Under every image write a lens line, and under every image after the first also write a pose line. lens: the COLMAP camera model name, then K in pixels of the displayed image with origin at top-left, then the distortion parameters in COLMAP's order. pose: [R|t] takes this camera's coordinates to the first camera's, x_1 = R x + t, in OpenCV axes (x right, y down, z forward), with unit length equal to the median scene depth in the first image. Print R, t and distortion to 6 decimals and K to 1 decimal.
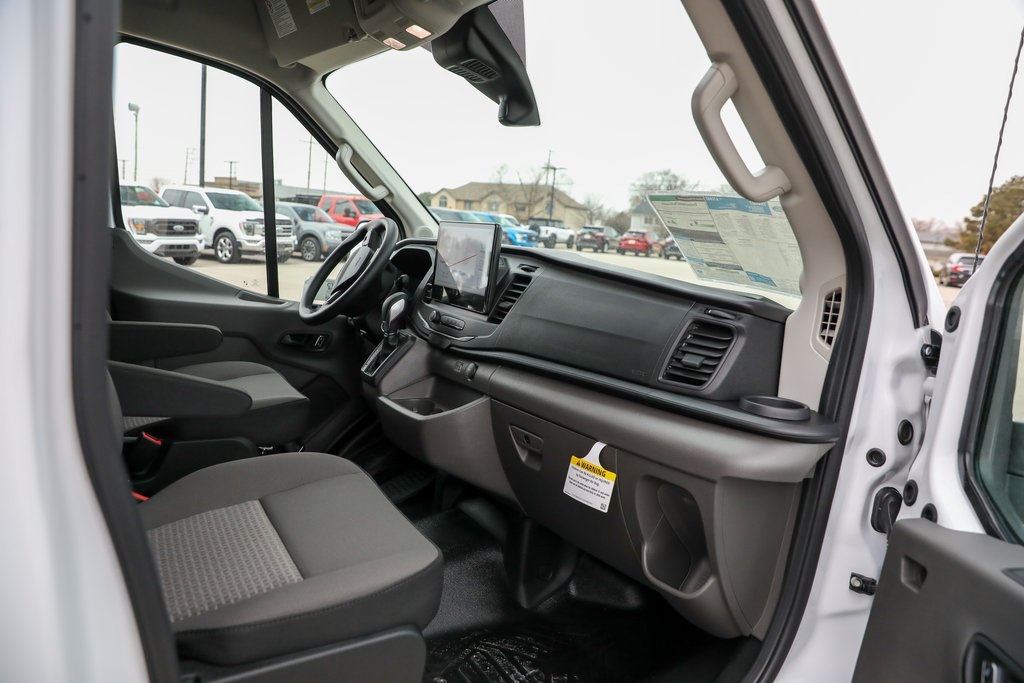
lens RADIAL K [[699.0, 0, 512.0], [0, 699.0, 341.5], [0, 0, 1]] dist [-0.106884, 0.084846]
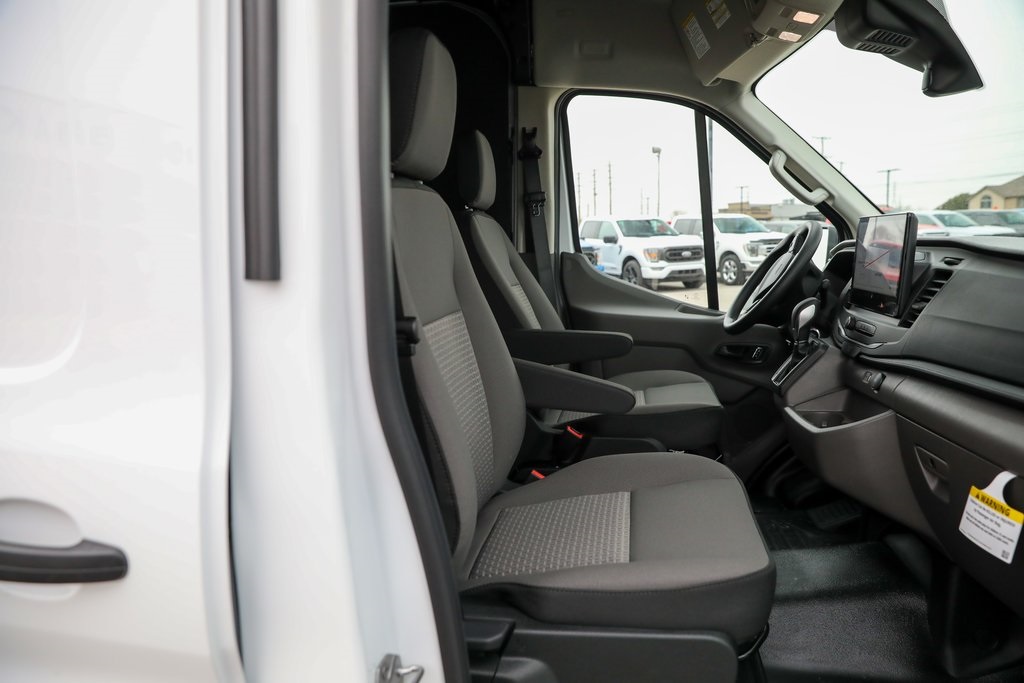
lens RADIAL K [[699.0, 0, 512.0], [0, 699.0, 341.5], [0, 0, 1]] dist [-0.106884, 0.084846]
pose [[0.755627, -0.002224, -0.654998, 0.143994], [-0.018336, 0.999531, -0.024546, 0.019232], [0.654745, 0.030558, 0.755232, 0.041254]]
